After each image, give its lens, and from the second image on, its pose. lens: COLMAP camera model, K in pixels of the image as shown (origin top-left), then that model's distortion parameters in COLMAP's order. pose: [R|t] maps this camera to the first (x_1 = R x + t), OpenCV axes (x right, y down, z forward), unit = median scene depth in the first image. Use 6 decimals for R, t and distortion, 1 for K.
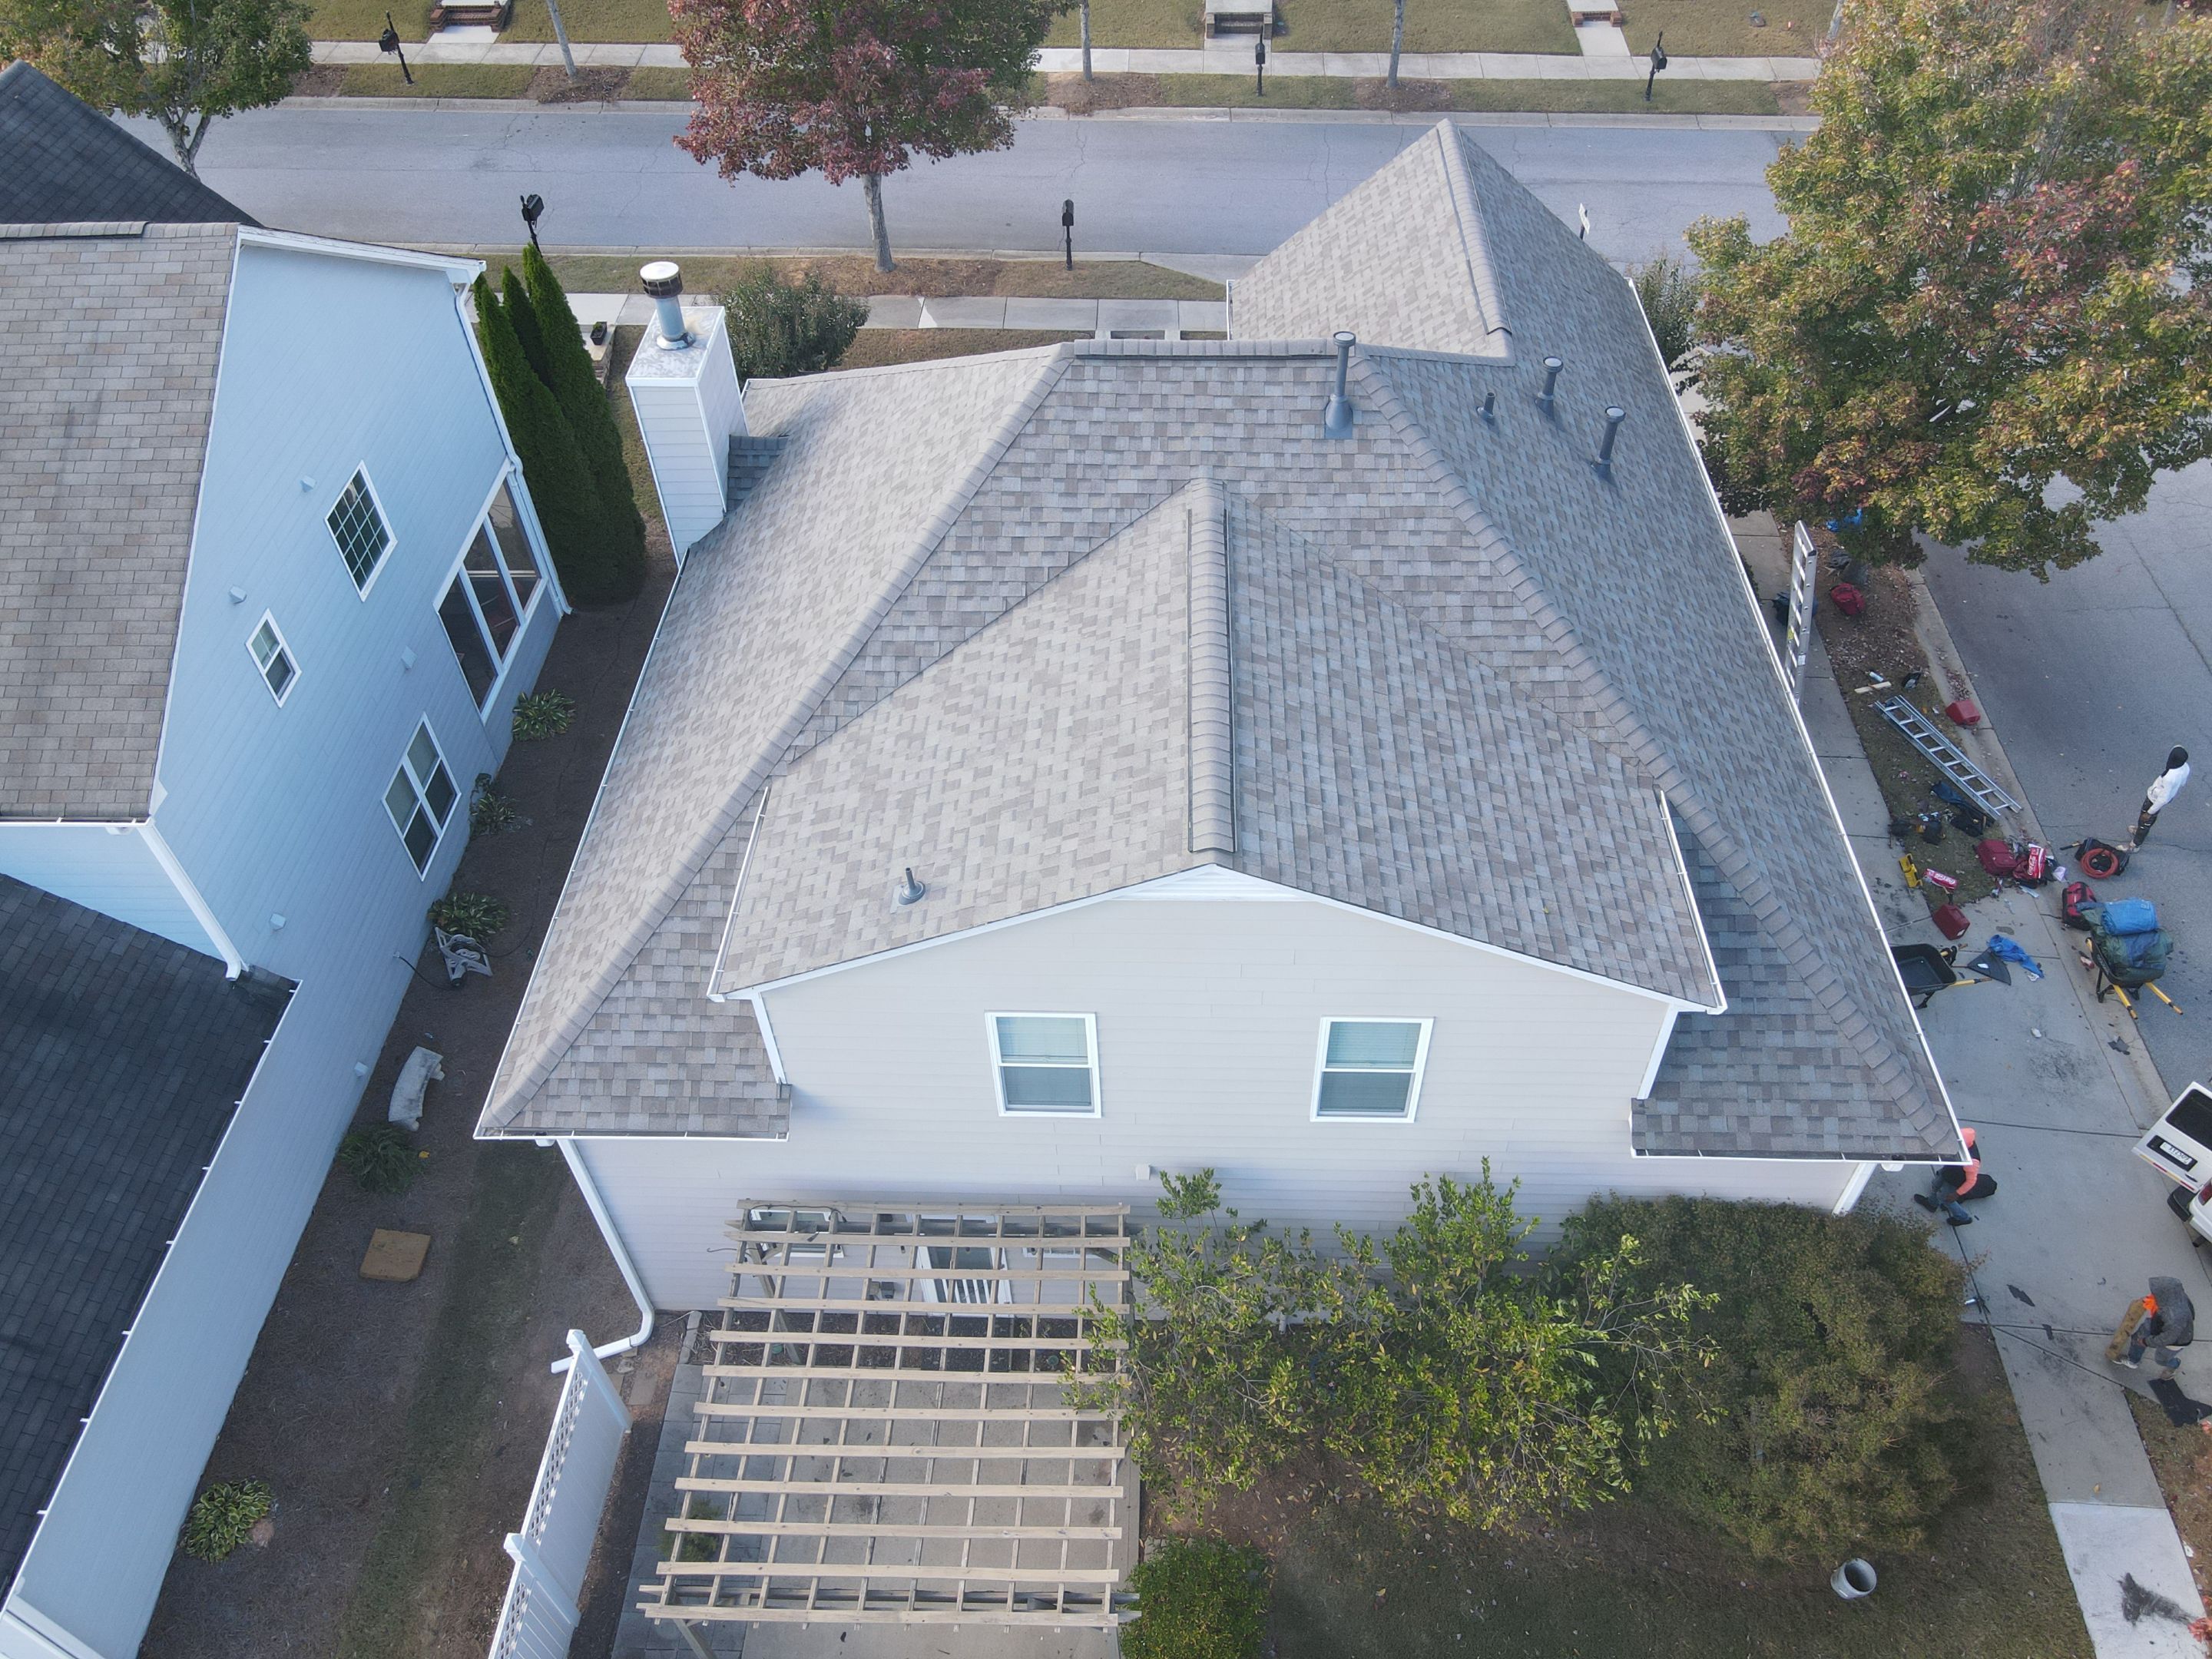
lens RADIAL K [[1608.5, 0, 1111.5], [0, 1608.5, 833.9], [0, 0, 1]] dist [0.009212, 0.010812]
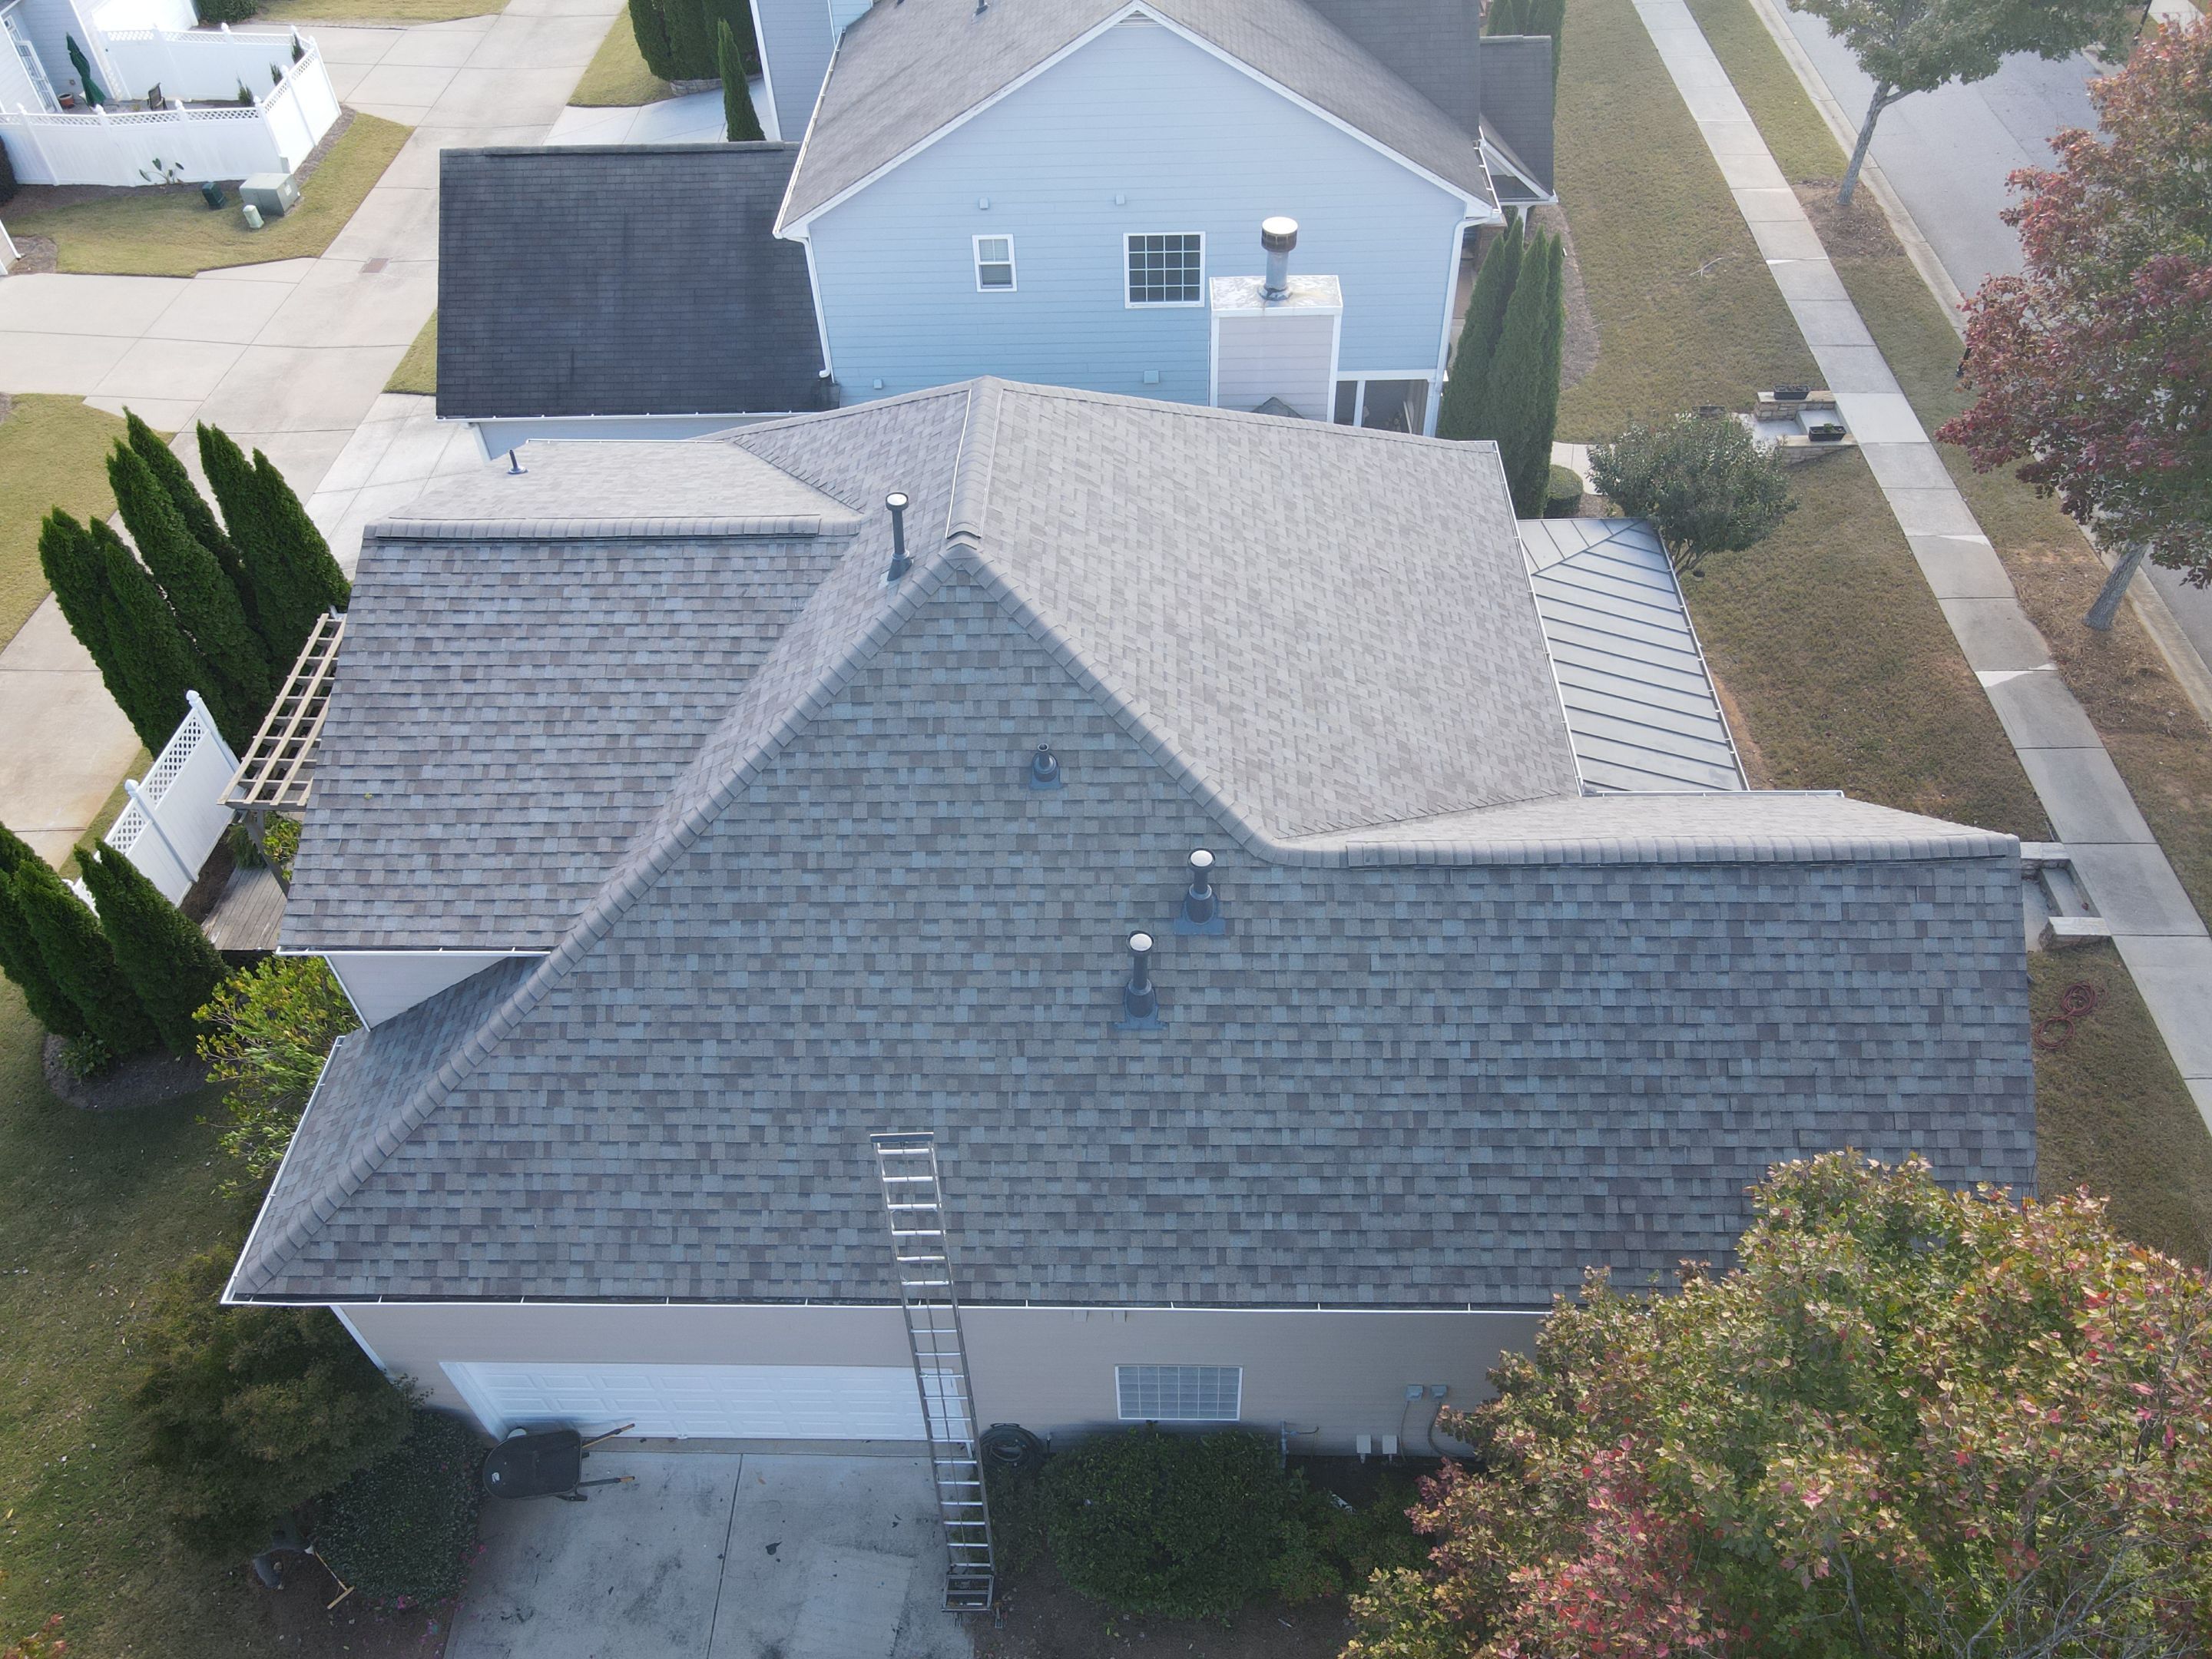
lens RADIAL K [[1608.5, 0, 1106.4], [0, 1608.5, 828.6], [0, 0, 1]] dist [0.009212, 0.010812]
pose [[0.008385, 0.742334, -0.669977, 0.730543], [-0.702311, 0.481309, 0.524501, -0.630933], [0.711821, 0.466134, 0.525385, 0.530837]]
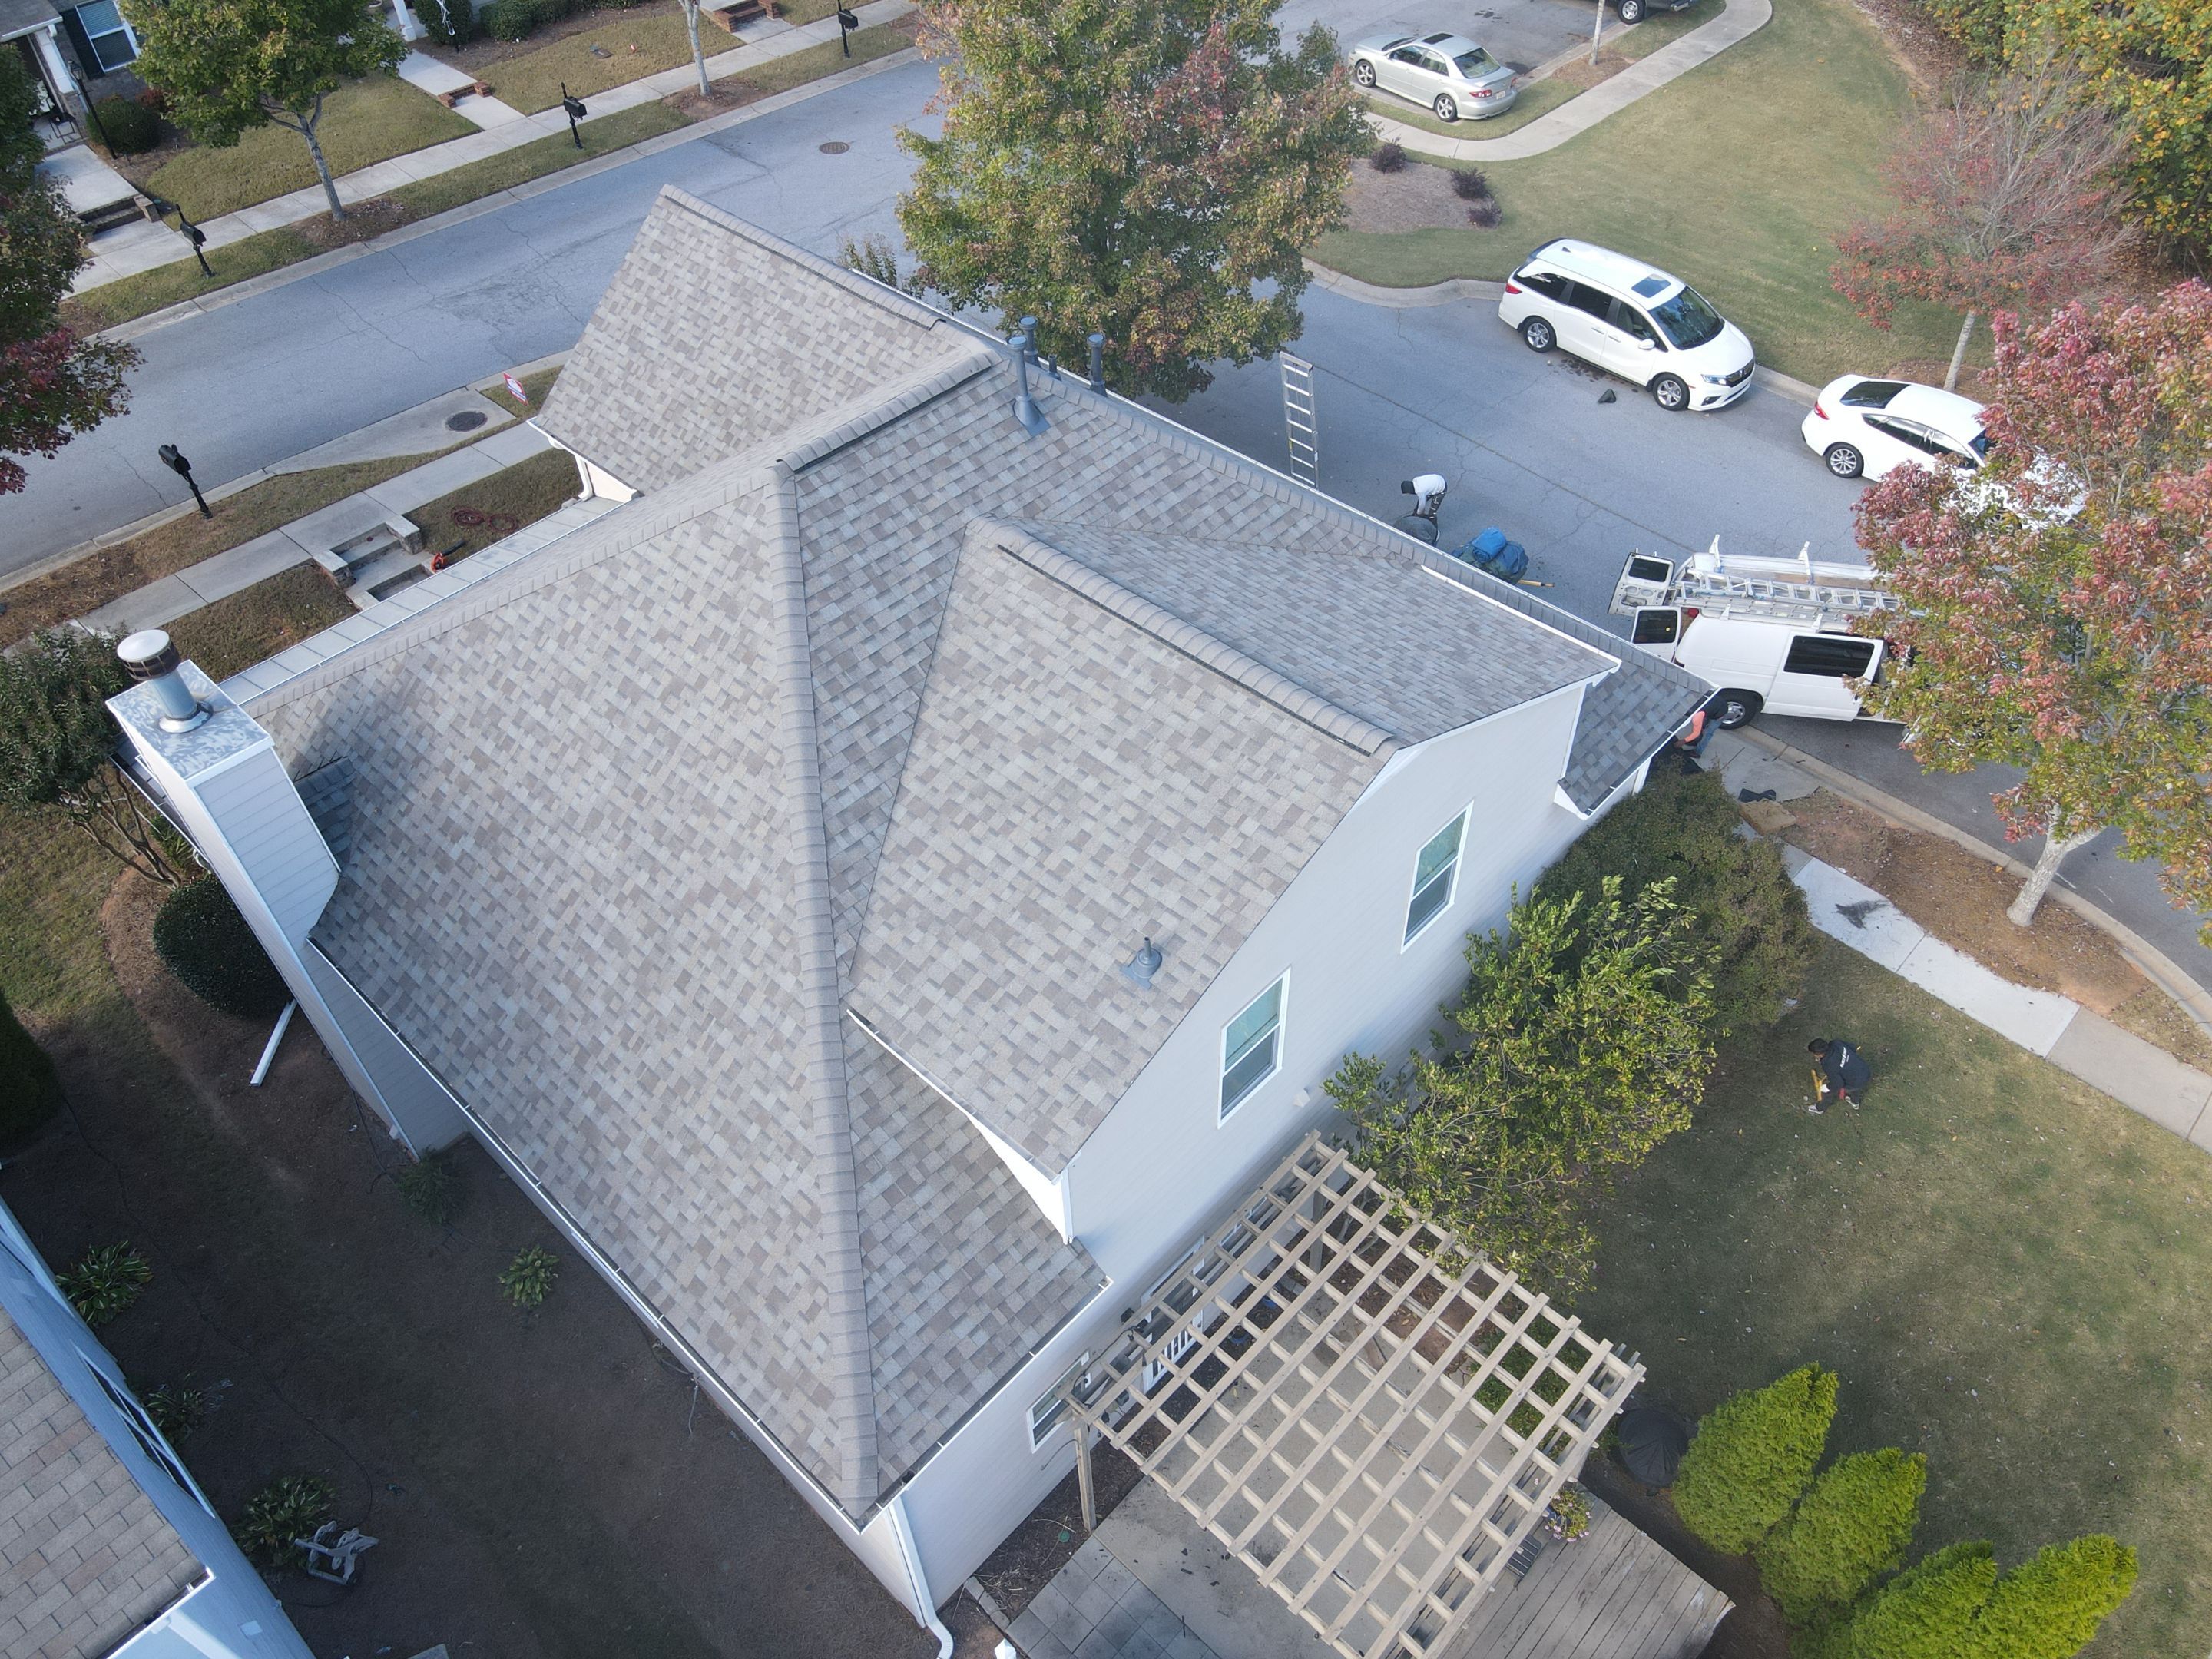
lens RADIAL K [[1608.5, 0, 1112.4], [0, 1608.5, 832.1], [0, 0, 1]] dist [0.009212, 0.010812]
pose [[0.660055, -0.534242, 0.528122, -0.421731], [0.547970, 0.823304, 0.147982, -0.127860], [-0.513864, 0.191719, 0.836175, 0.112319]]
